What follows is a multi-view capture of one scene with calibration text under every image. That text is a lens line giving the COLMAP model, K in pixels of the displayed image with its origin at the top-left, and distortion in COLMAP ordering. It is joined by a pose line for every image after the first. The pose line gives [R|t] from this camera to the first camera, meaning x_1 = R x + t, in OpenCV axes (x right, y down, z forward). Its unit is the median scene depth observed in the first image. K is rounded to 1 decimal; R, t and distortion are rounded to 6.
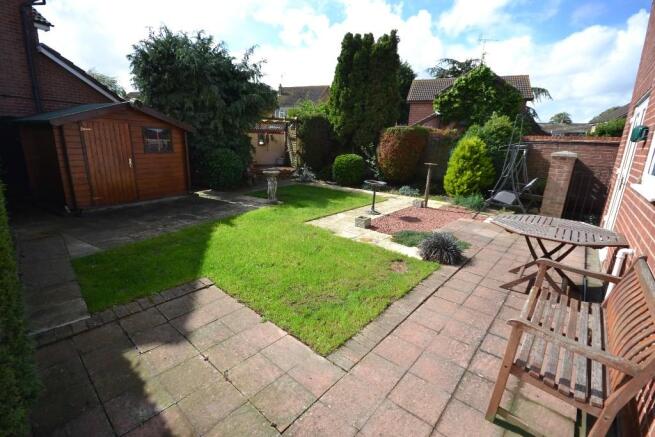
lens RADIAL K [[294.4, 0, 324.8], [0, 294.4, 216.1], [0, 0, 1]] dist [0.000612, -0.000215]
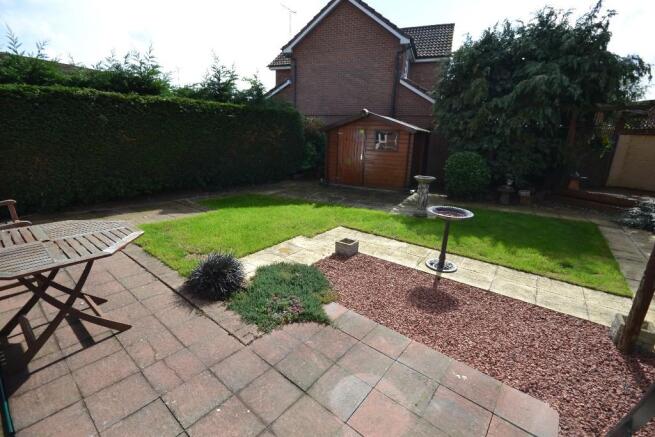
lens RADIAL K [[294.4, 0, 325.1], [0, 294.4, 220.5], [0, 0, 1]] dist [0.000612, -0.000215]
pose [[0.027310, 0.244762, -0.969199, 0.924372], [-0.274162, 0.934216, 0.228202, -0.217075], [0.961296, 0.259485, 0.092618, 0.997336]]
